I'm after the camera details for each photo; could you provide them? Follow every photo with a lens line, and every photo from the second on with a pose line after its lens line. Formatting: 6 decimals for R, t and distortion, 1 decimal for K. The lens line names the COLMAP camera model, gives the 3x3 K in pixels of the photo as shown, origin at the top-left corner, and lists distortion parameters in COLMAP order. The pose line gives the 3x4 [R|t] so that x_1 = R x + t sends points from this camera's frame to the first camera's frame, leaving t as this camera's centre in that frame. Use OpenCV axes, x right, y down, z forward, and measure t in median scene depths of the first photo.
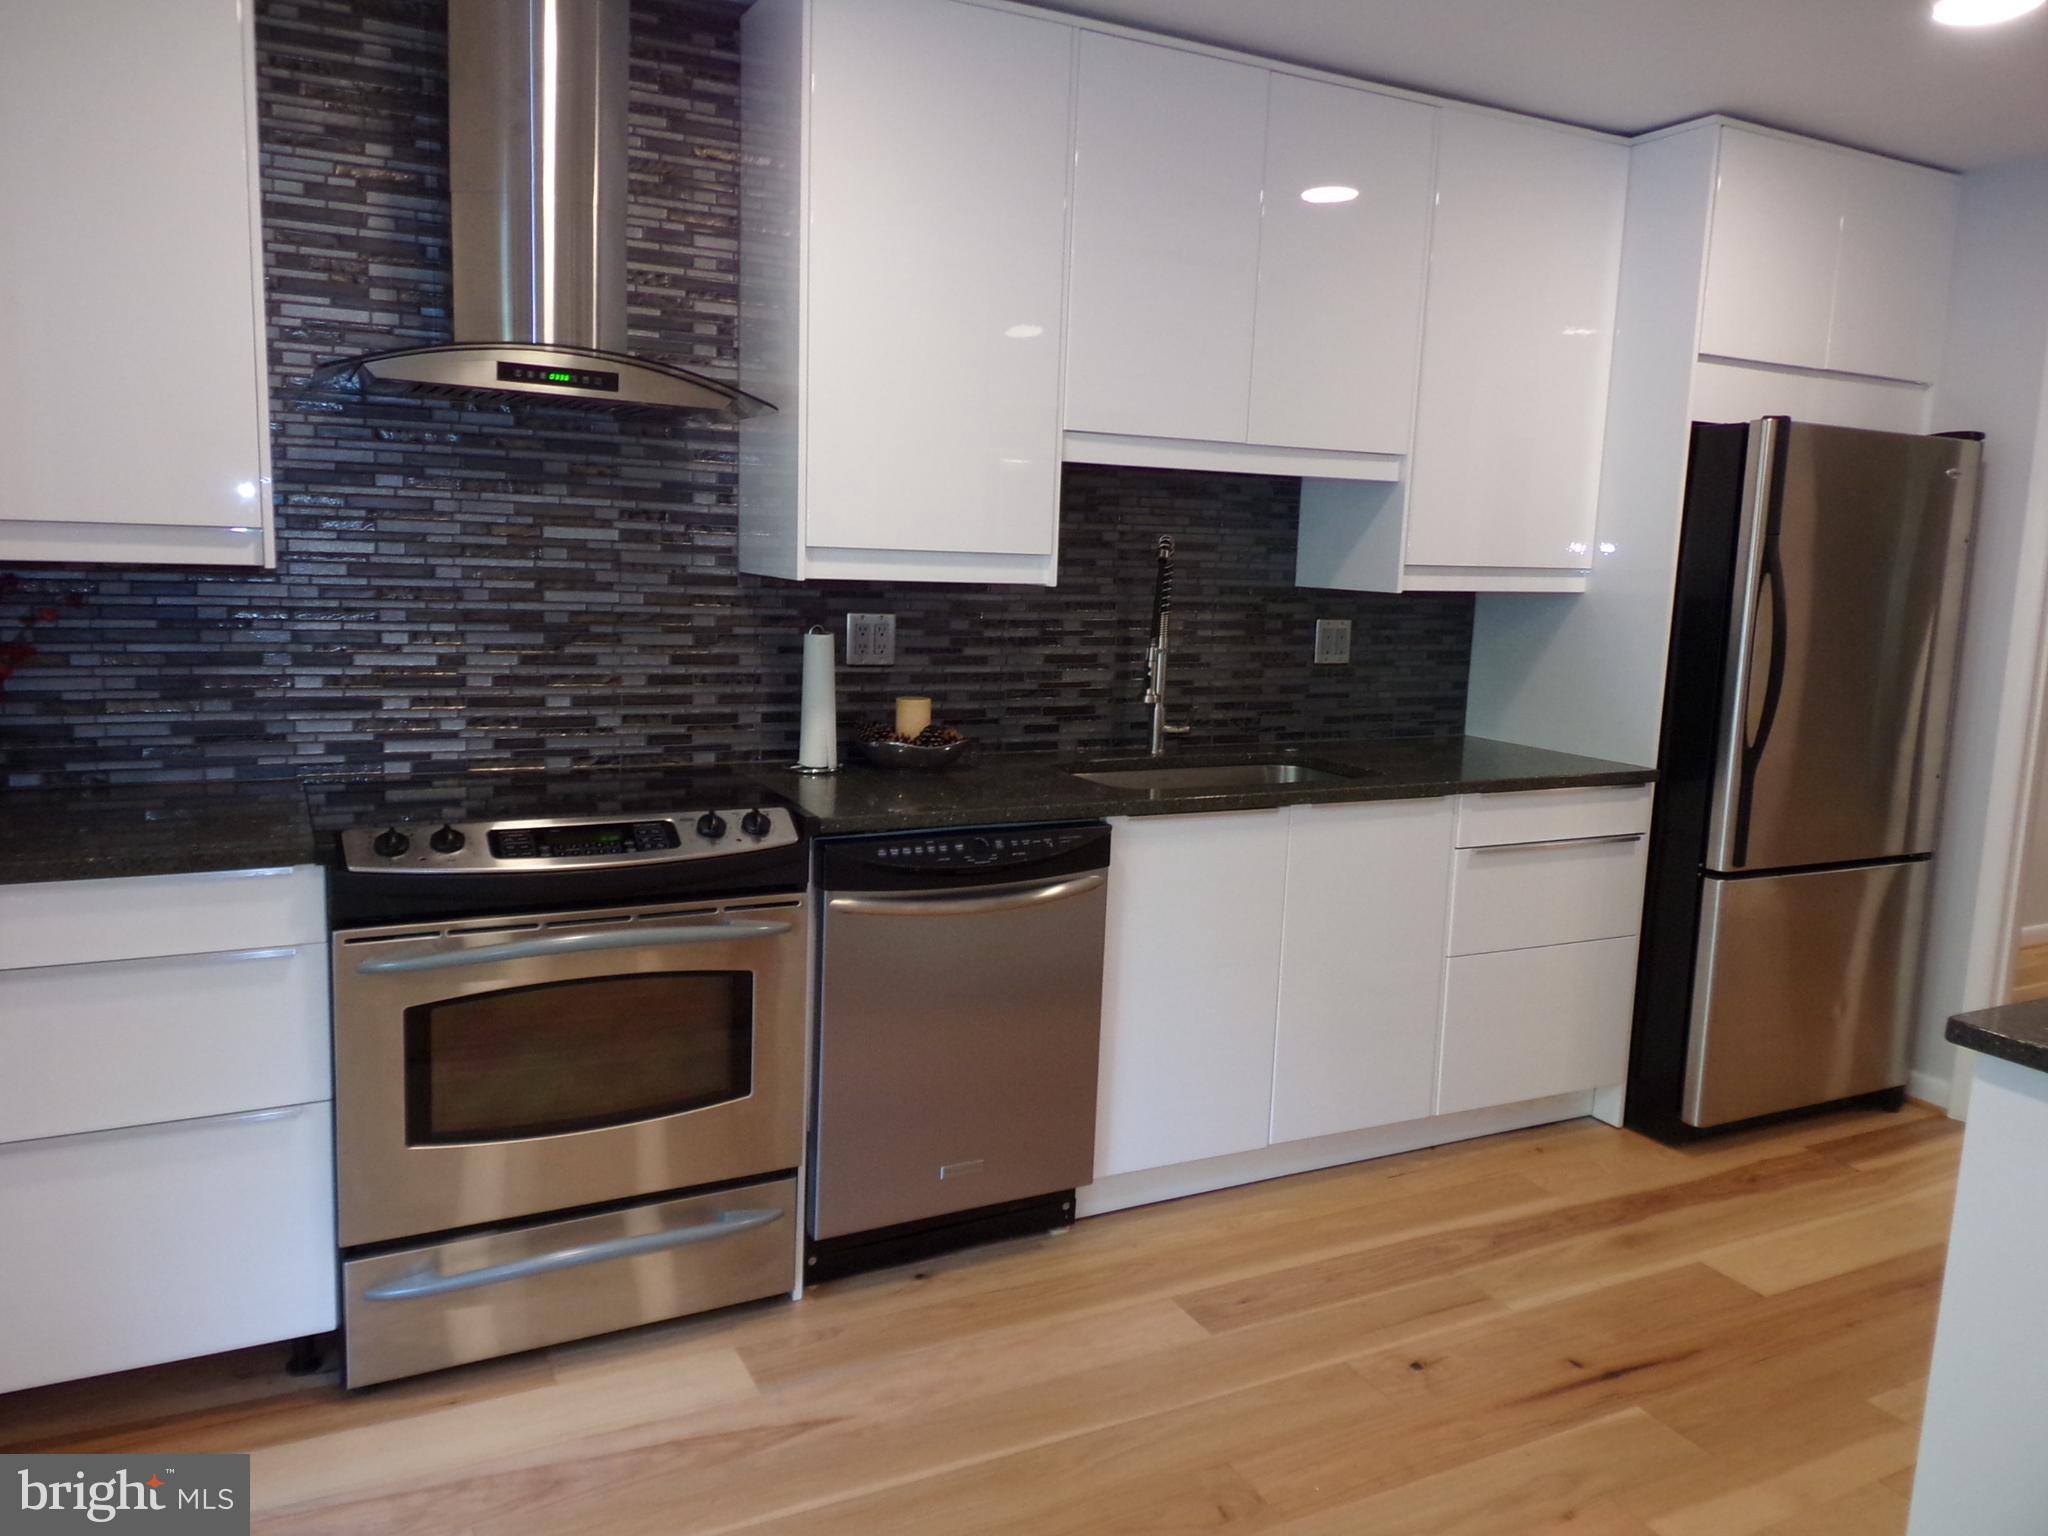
lens RADIAL K [[1456.5, 0, 1000.7], [0, 1456.5, 770.8], [0, 0, 1]] dist [0.113378, -0.122671]
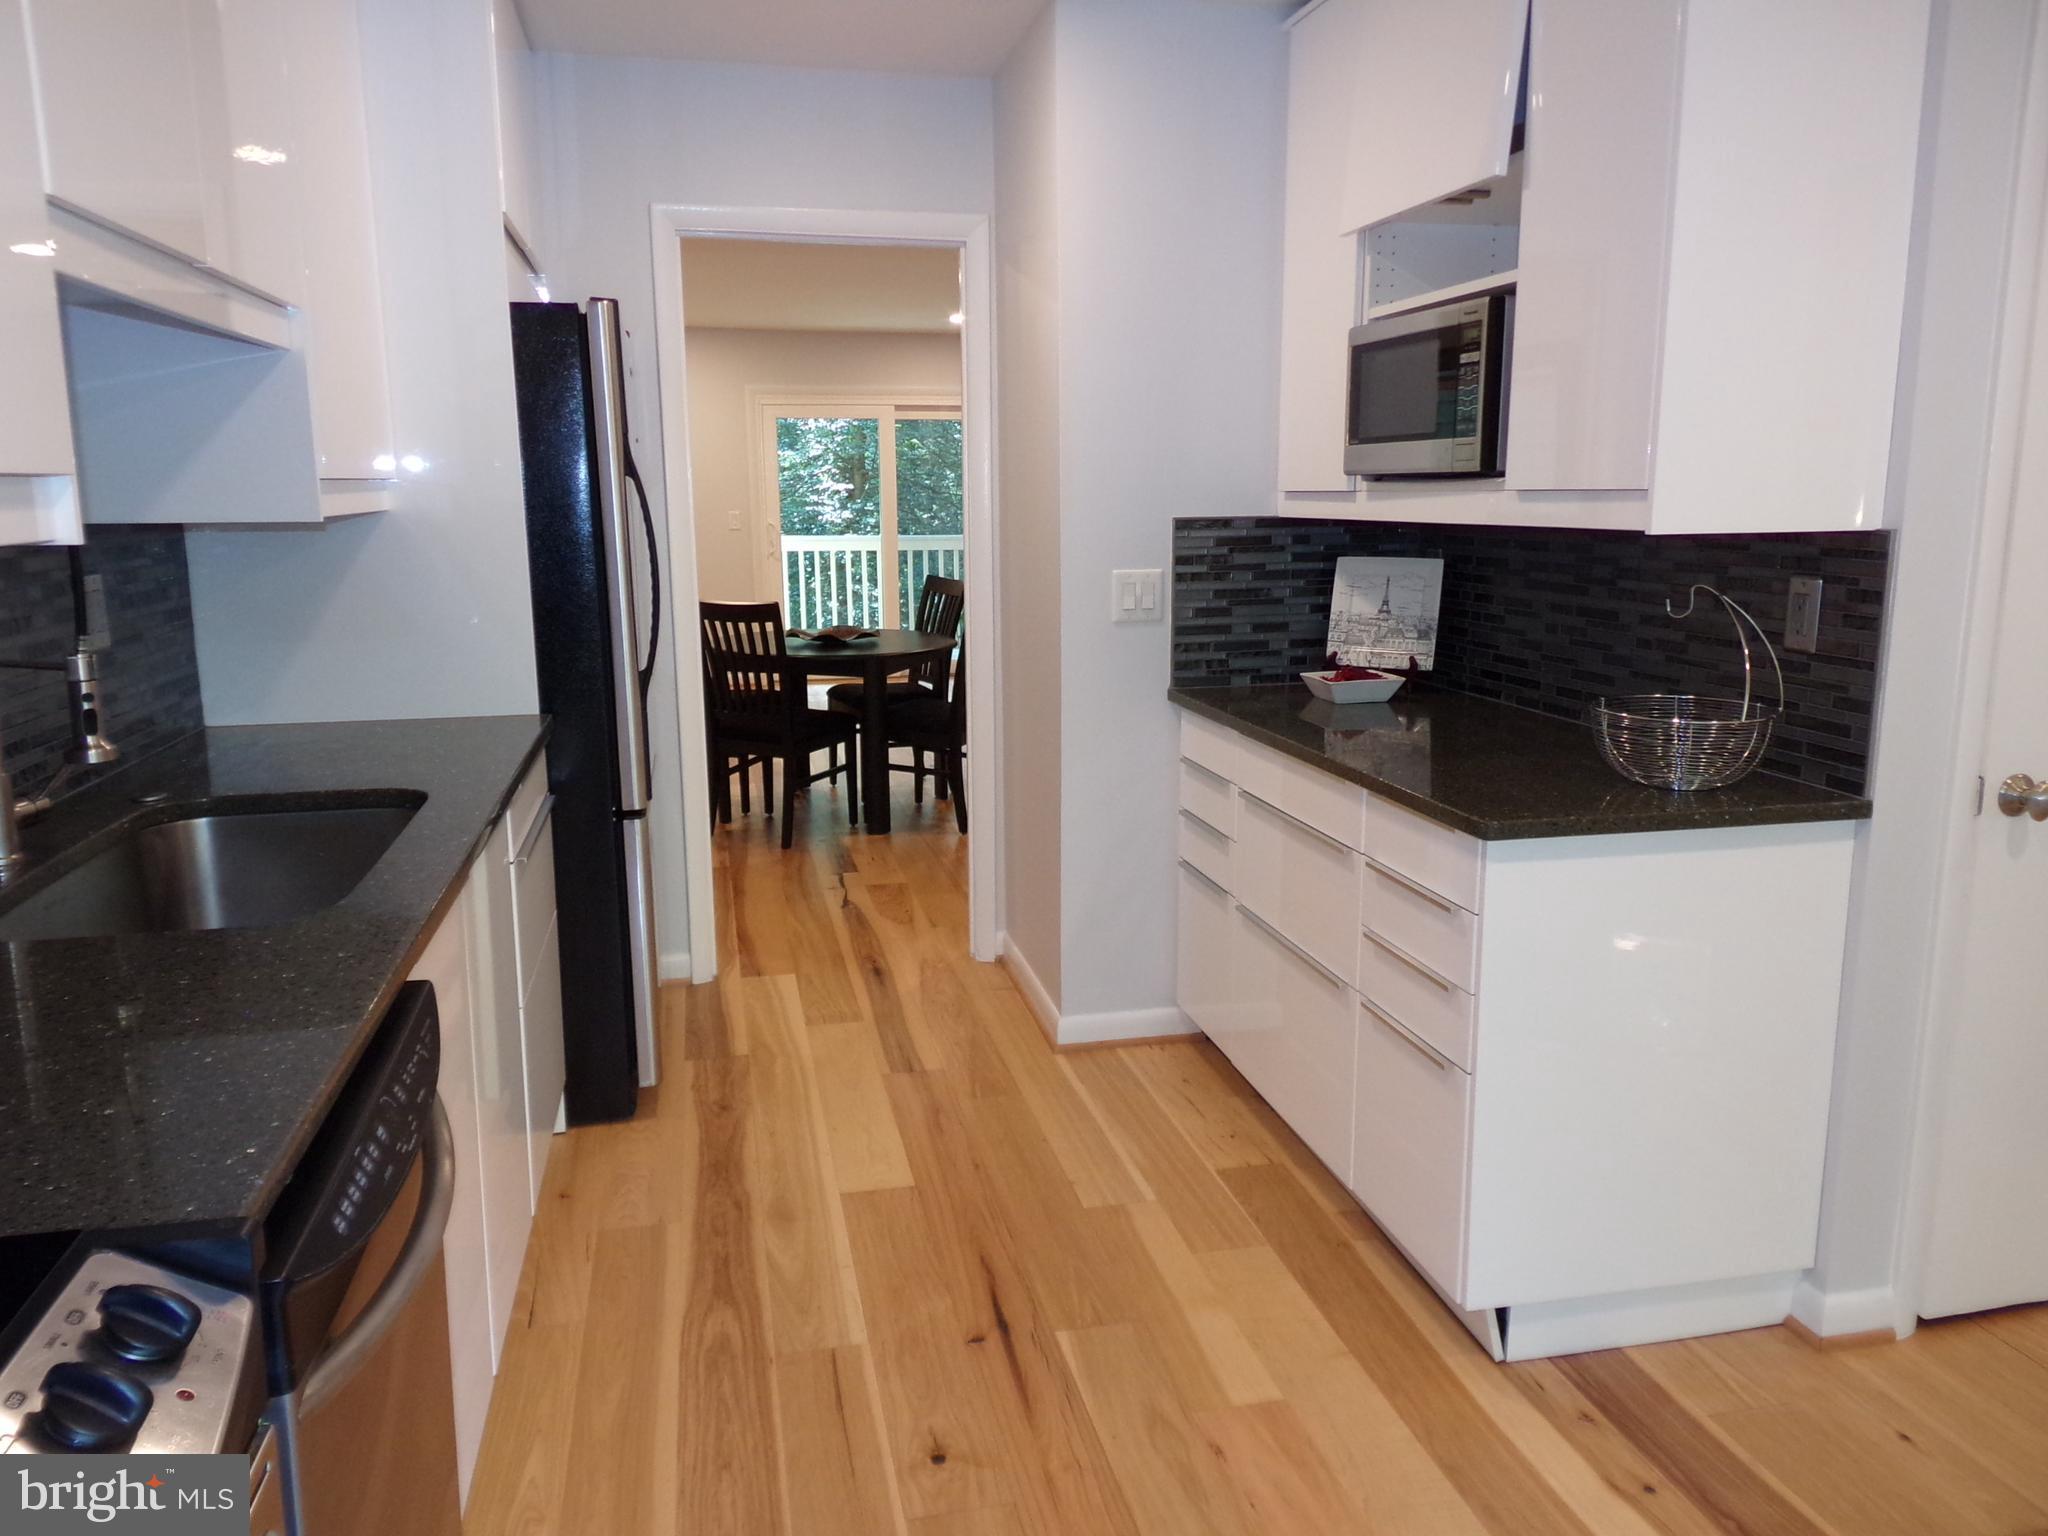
lens RADIAL K [[1456.5, 0, 1000.7], [0, 1456.5, 770.8], [0, 0, 1]] dist [0.113378, -0.122671]
pose [[0.247123, -0.222077, 0.943193, -0.343656], [0.165996, 0.968696, 0.184590, -0.095354], [-0.954660, 0.110950, 0.276251, 0.607175]]
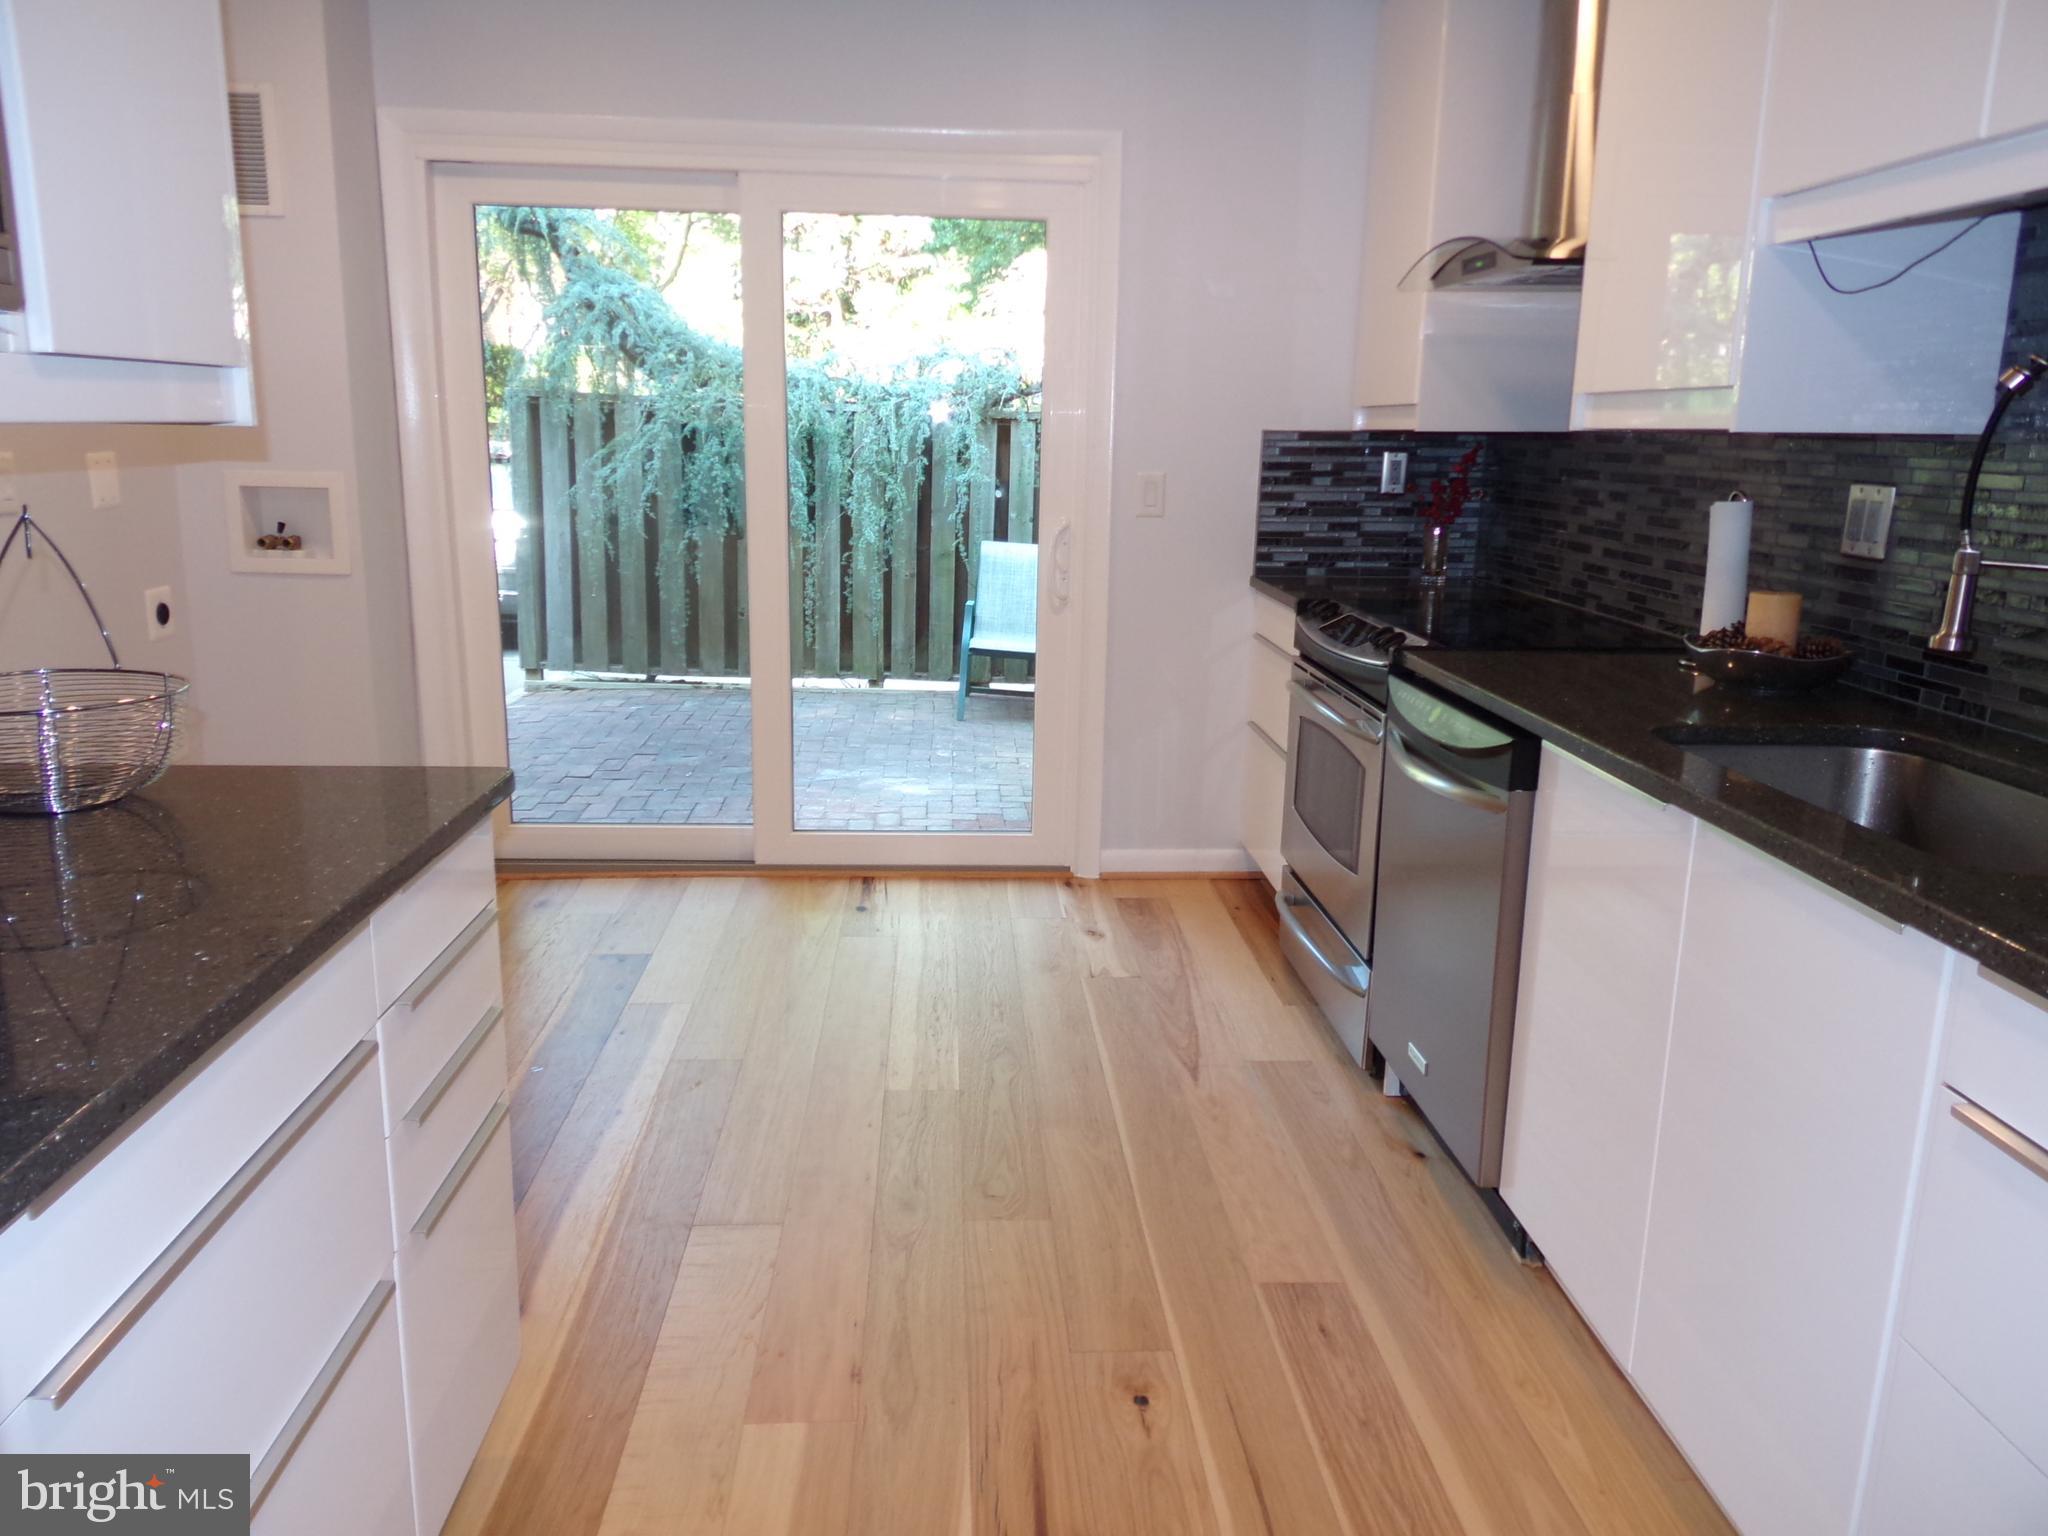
lens RADIAL K [[1461.4, 0, 1024.0], [0, 1461.4, 768.0], [0, 0, 1]] dist [0.100137, -0.143313]
pose [[-0.401237, 0.167072, -0.900609, 0.830450], [-0.178456, 0.950126, 0.255763, -0.094237], [0.898422, 0.263341, -0.351410, 0.980840]]
